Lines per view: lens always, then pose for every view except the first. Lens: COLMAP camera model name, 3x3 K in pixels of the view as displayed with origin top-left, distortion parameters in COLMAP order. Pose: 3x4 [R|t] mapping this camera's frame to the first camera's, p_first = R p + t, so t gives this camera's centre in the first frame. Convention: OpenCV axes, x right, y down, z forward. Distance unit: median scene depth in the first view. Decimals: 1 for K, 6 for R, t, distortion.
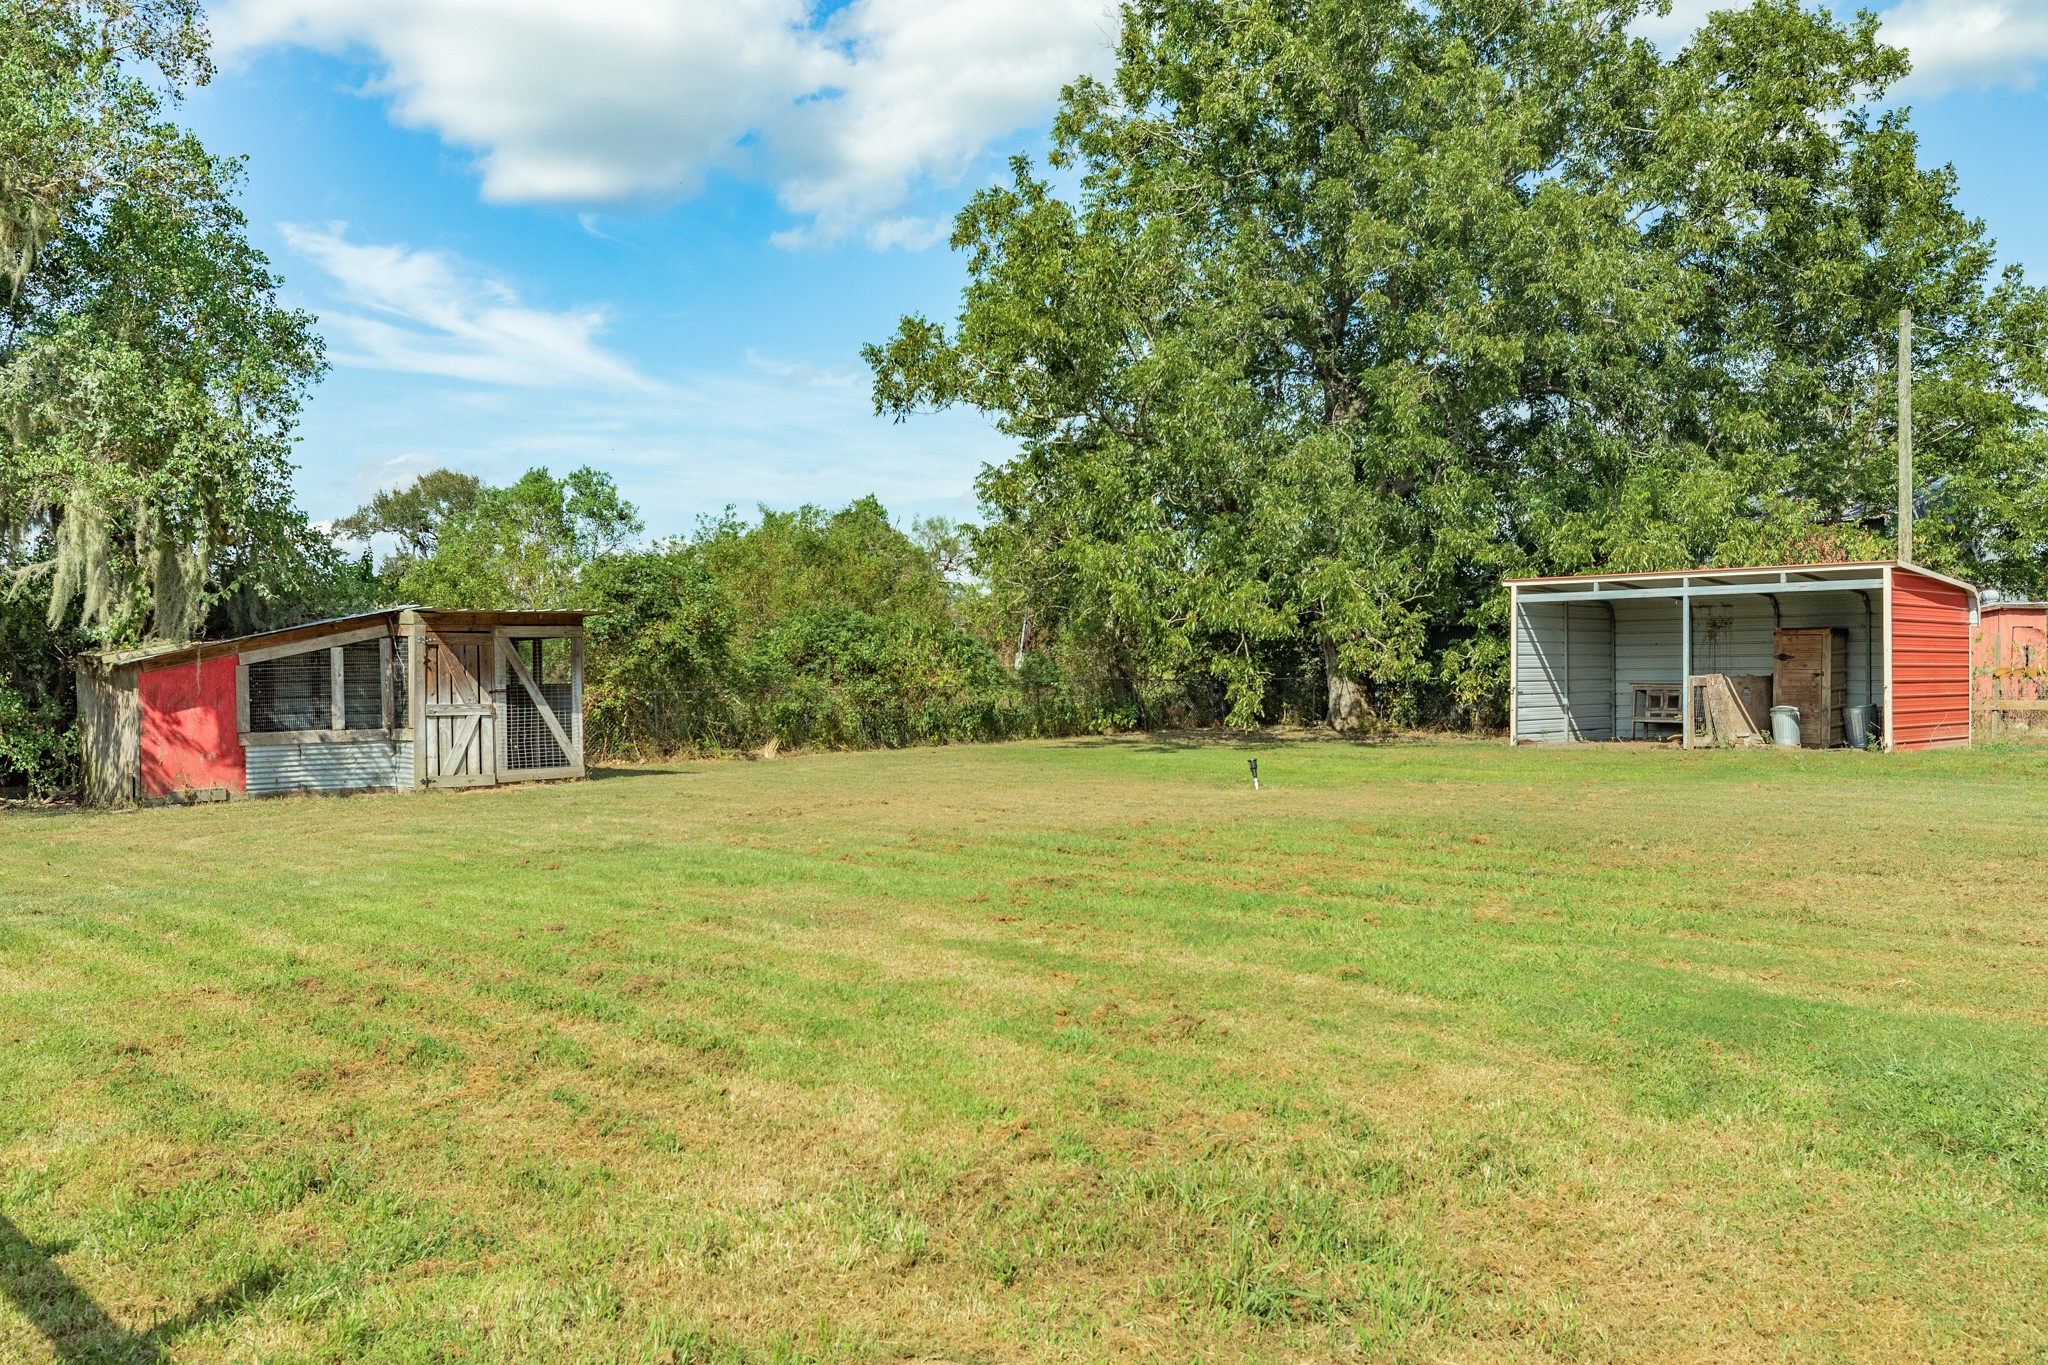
lens RADIAL K [[1633.1, 0, 1024.0], [0, 1633.1, 682.5], [0, 0, 1]] dist [0.000478, -0.001751]
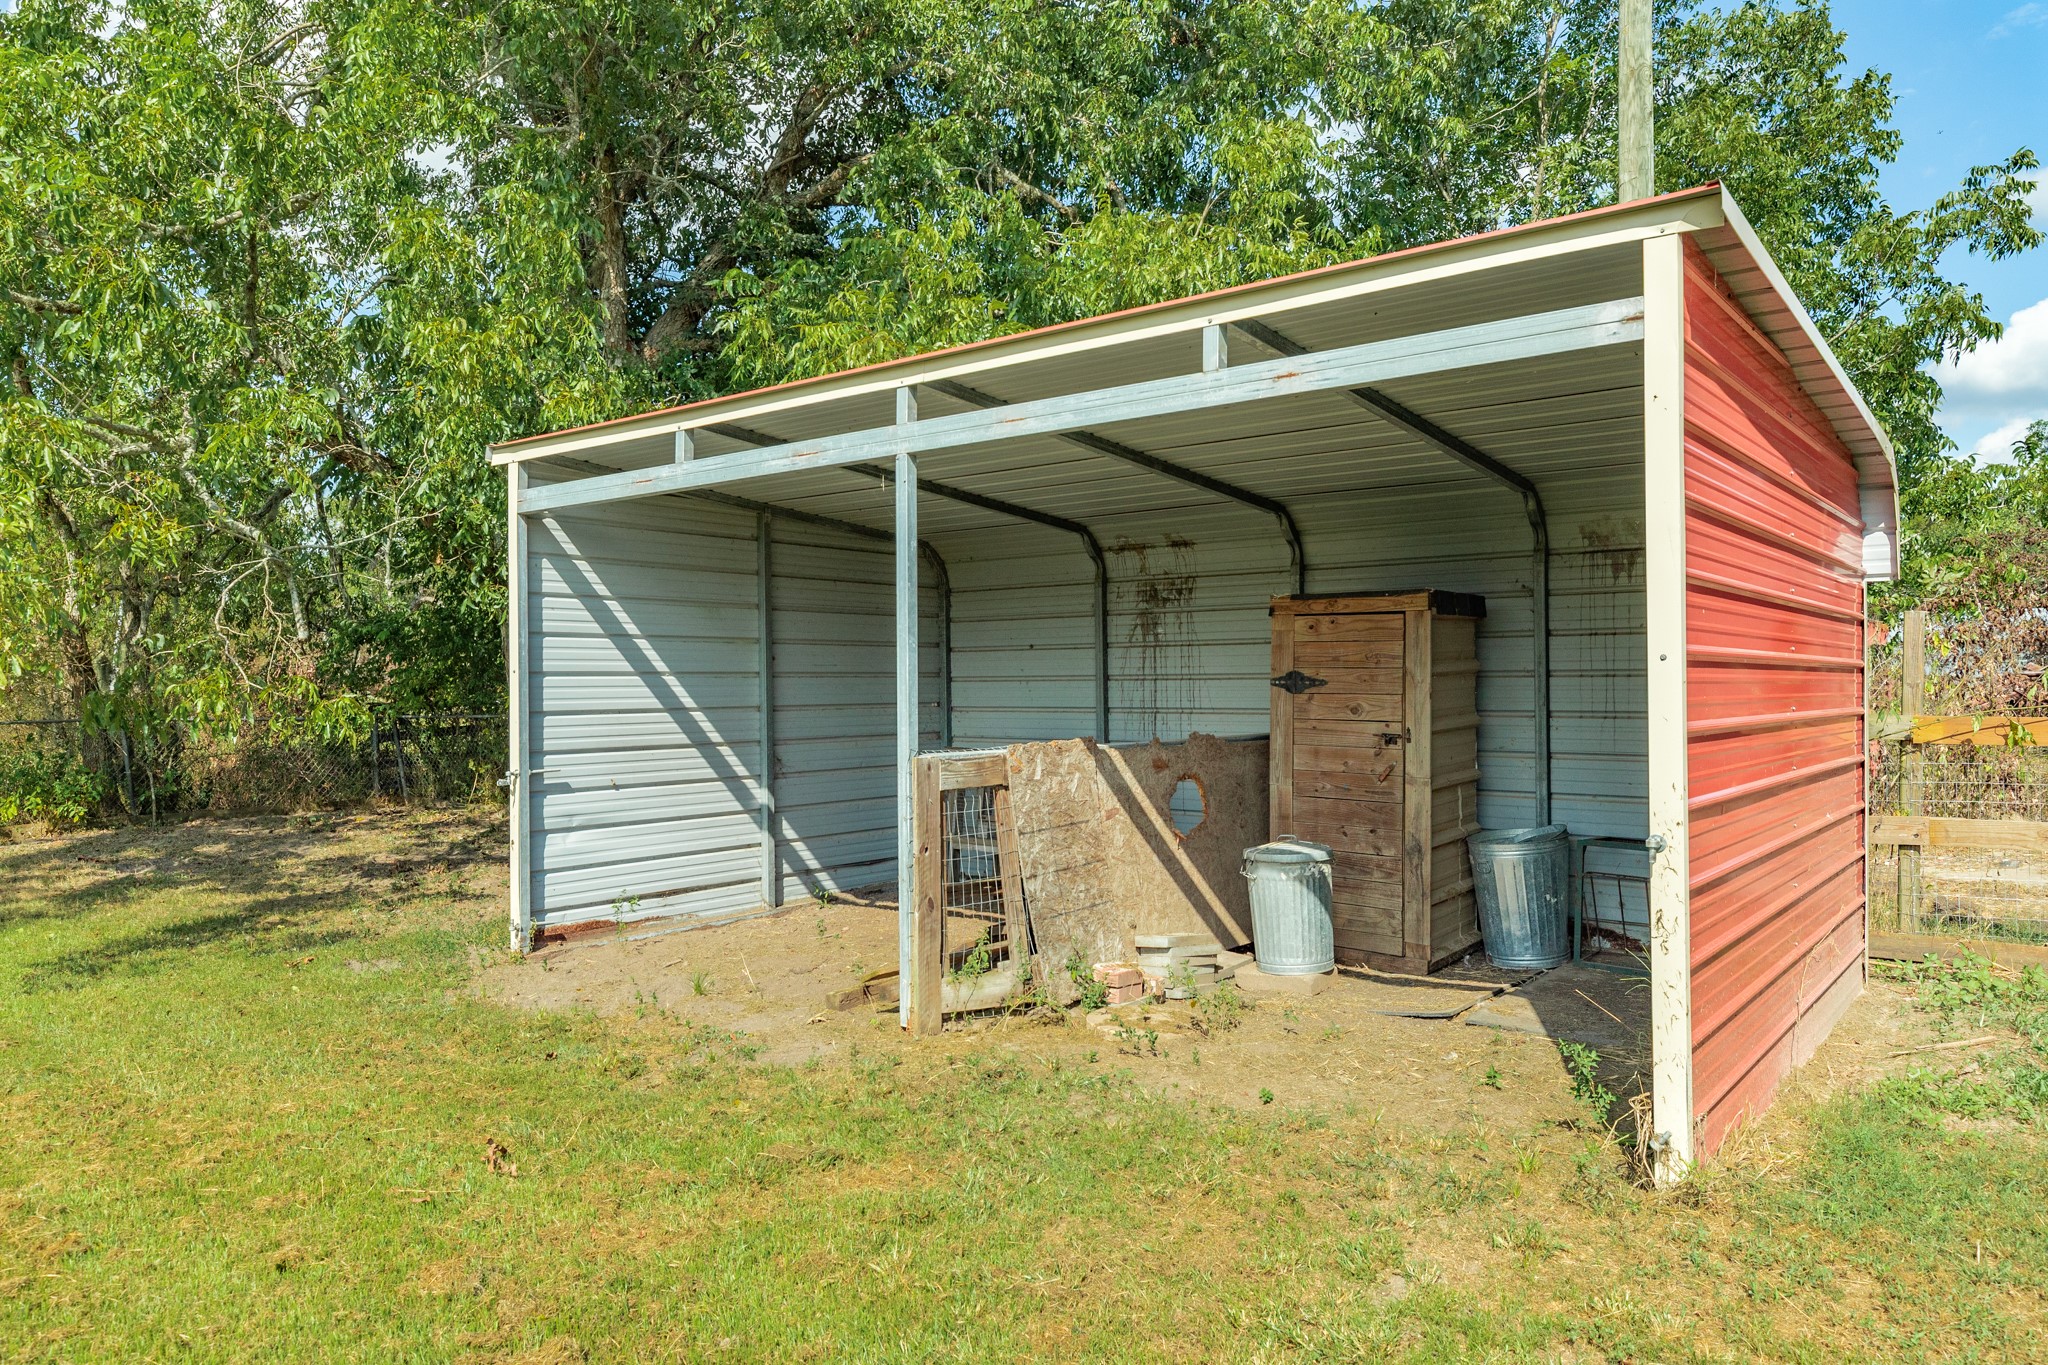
lens RADIAL K [[1355.5, 0, 1024.0], [0, 1355.5, 682.5], [0, 0, 1]] dist [0.057813, -0.000192]
pose [[0.991035, 0.001478, 0.133597, 0.378463], [-0.000534, 0.999975, -0.007099, -0.013671], [-0.133604, 0.006964, 0.991010, 0.744754]]
